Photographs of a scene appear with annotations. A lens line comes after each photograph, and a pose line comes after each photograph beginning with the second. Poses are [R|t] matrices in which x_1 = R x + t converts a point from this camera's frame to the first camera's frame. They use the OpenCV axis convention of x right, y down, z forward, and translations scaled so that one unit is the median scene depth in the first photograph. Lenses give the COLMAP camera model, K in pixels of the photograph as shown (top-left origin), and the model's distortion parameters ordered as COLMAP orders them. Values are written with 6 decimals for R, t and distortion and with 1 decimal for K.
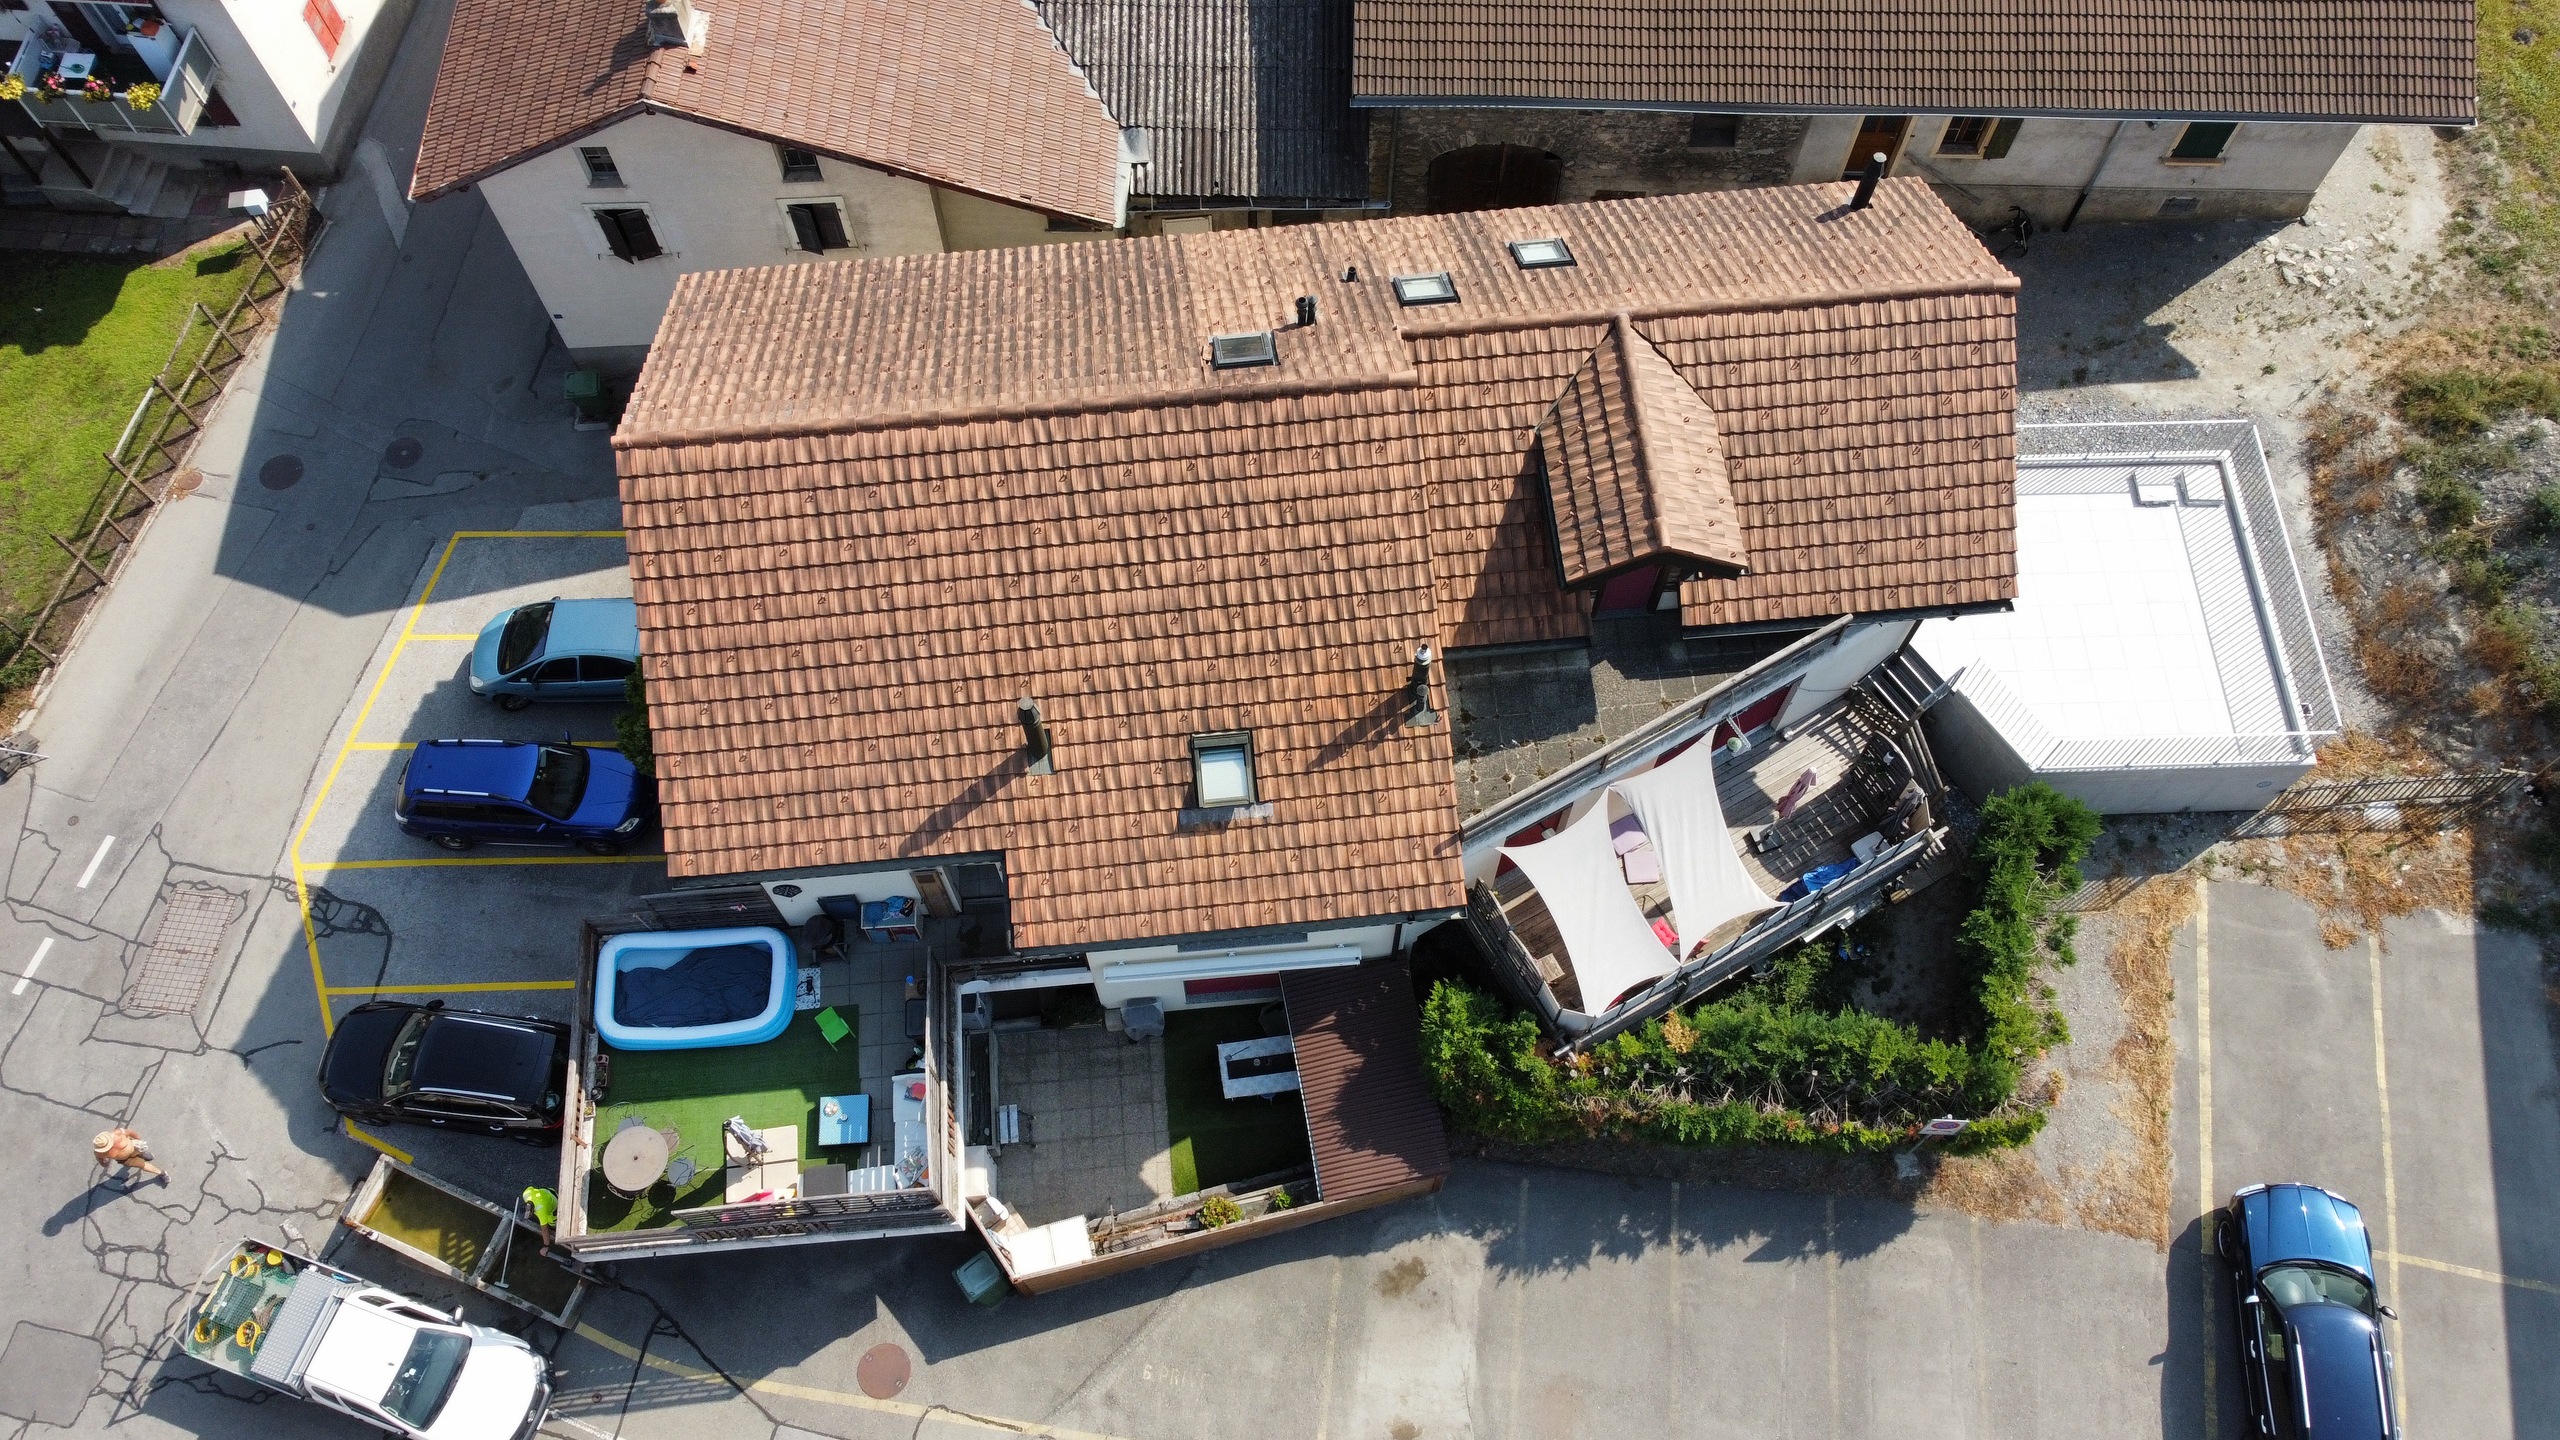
lens RADIAL K [[1946.8, 0, 1286.4], [0, 1946.8, 721.7], [0, 0, 1]] dist [0.009688, -0.013830]
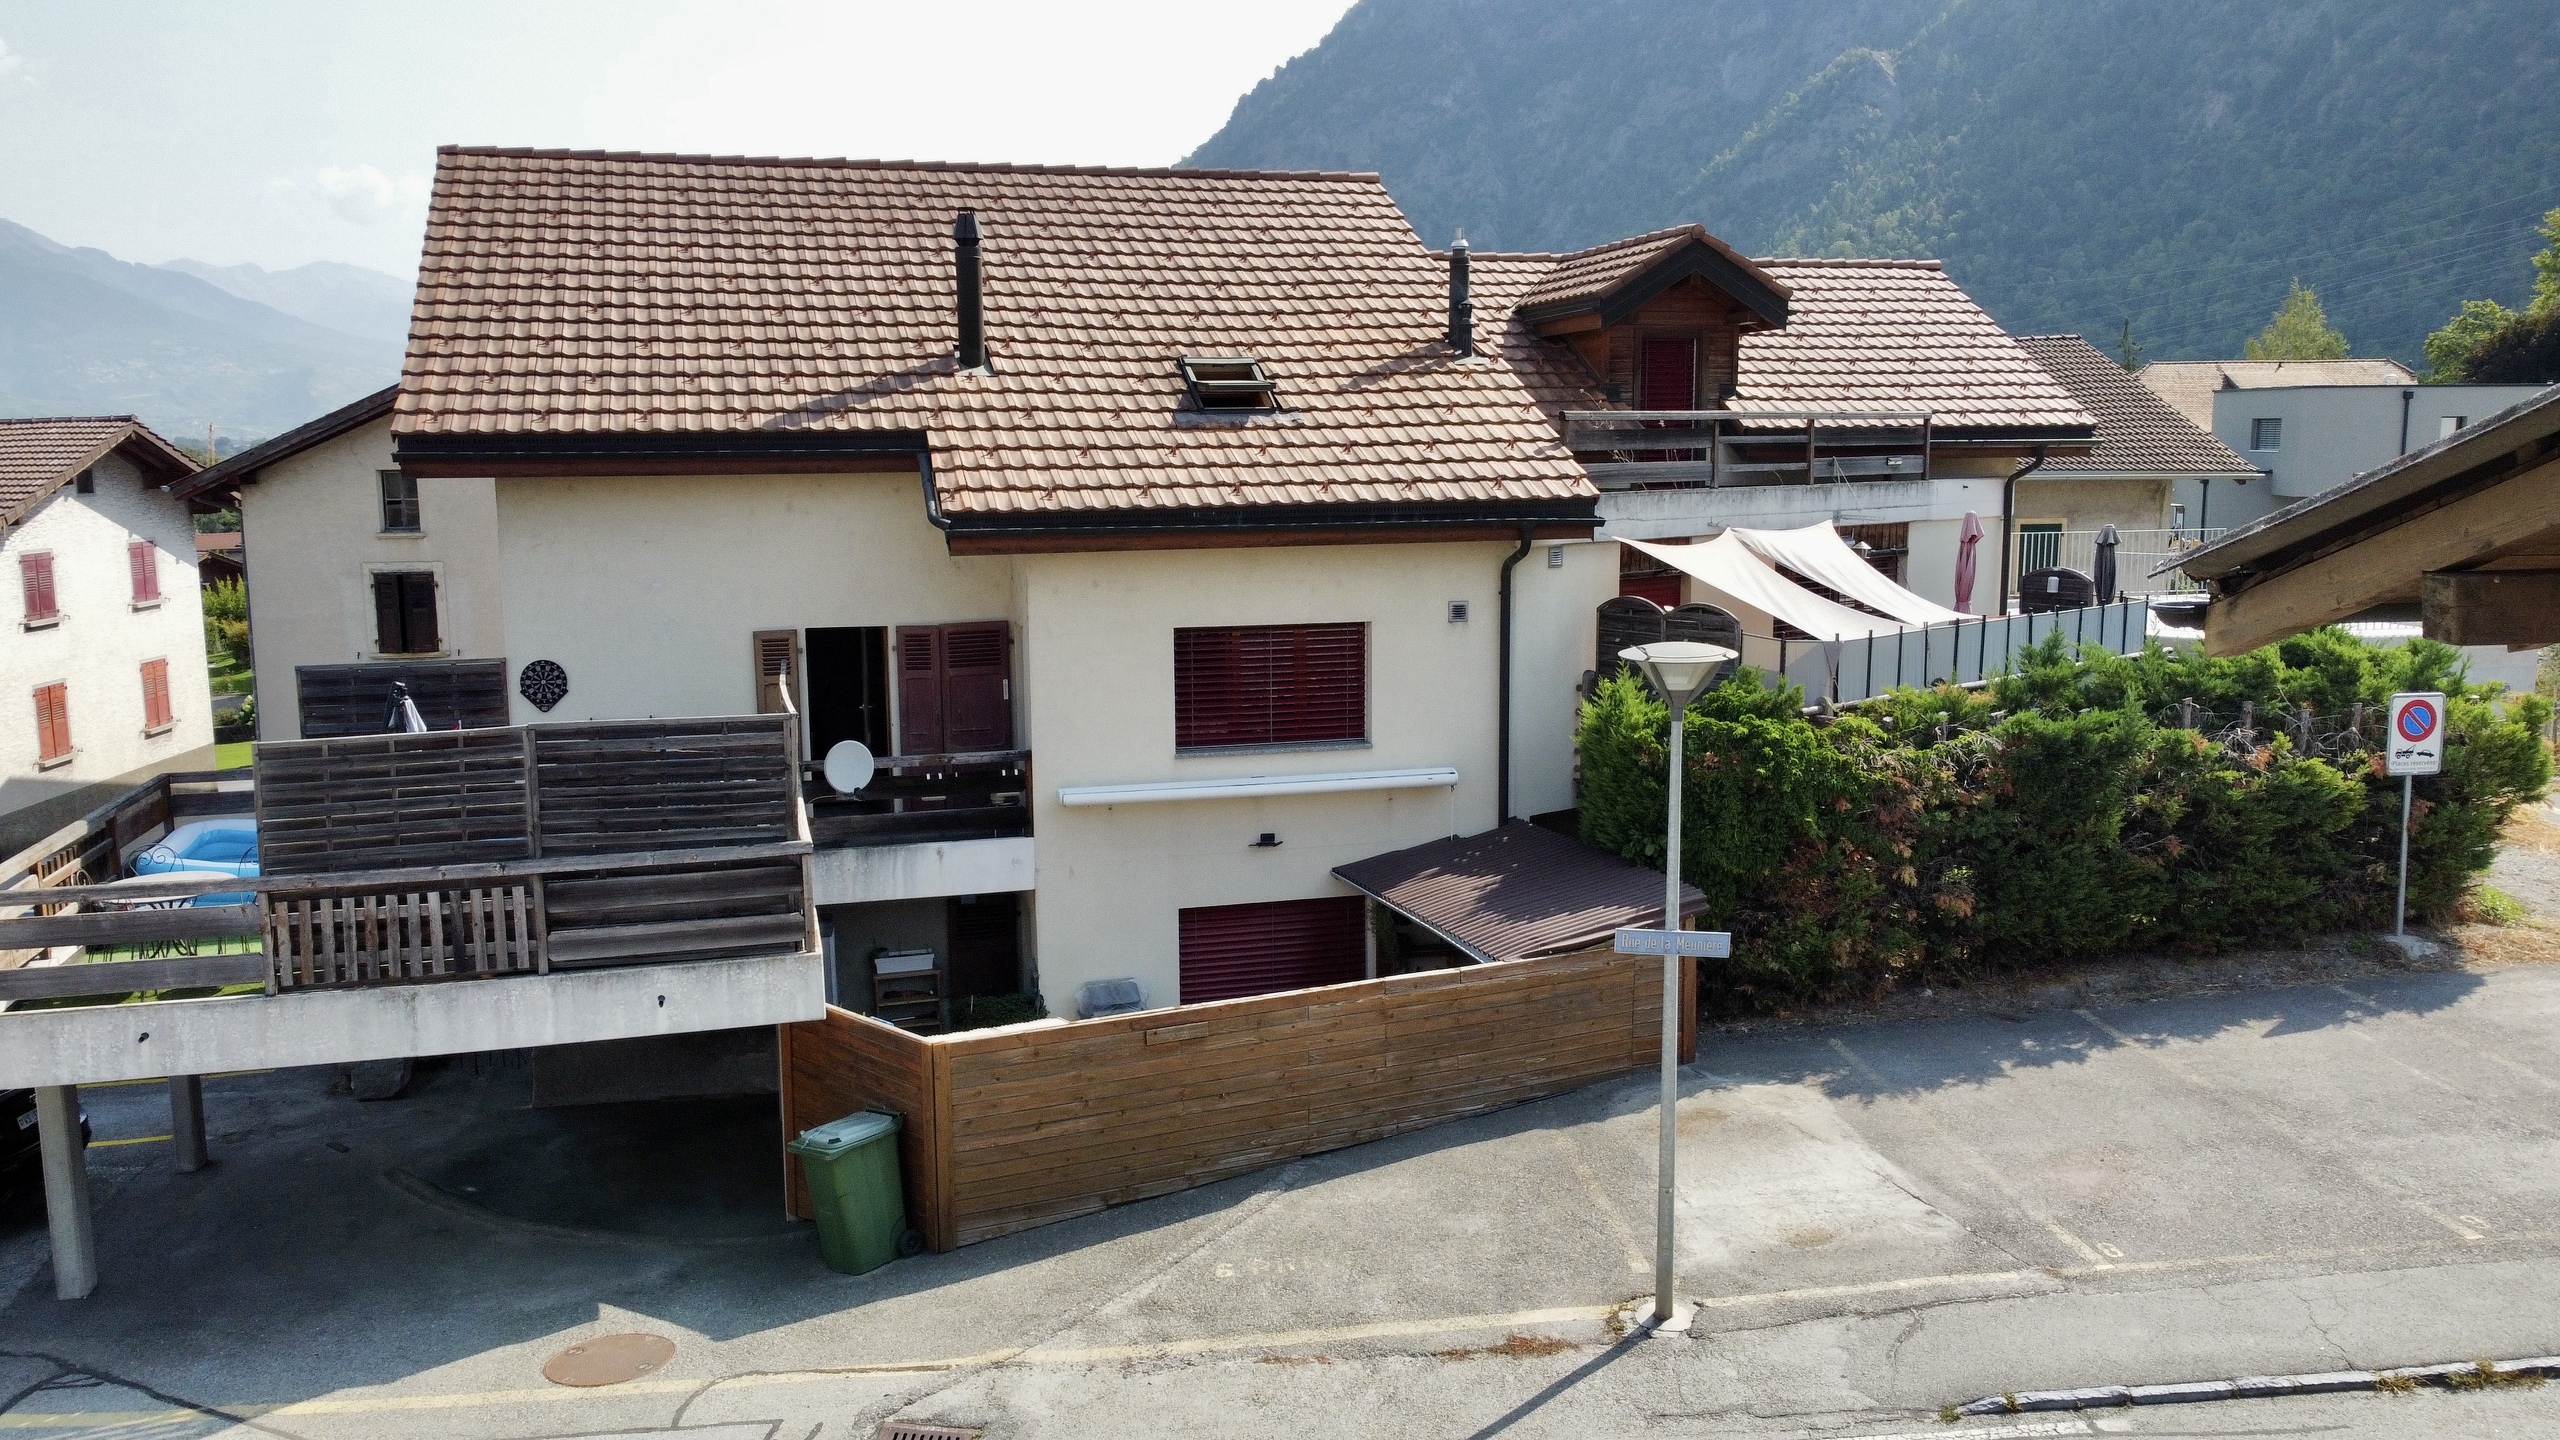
lens RADIAL K [[1946.8, 0, 1285.2], [0, 1946.8, 723.1], [0, 0, 1]] dist [0.009688, -0.013830]
pose [[0.983233, -0.033995, 0.179155, -0.145146], [0.168103, 0.549702, -0.818272, 0.688913], [-0.070665, 0.834669, 0.546200, 0.699679]]
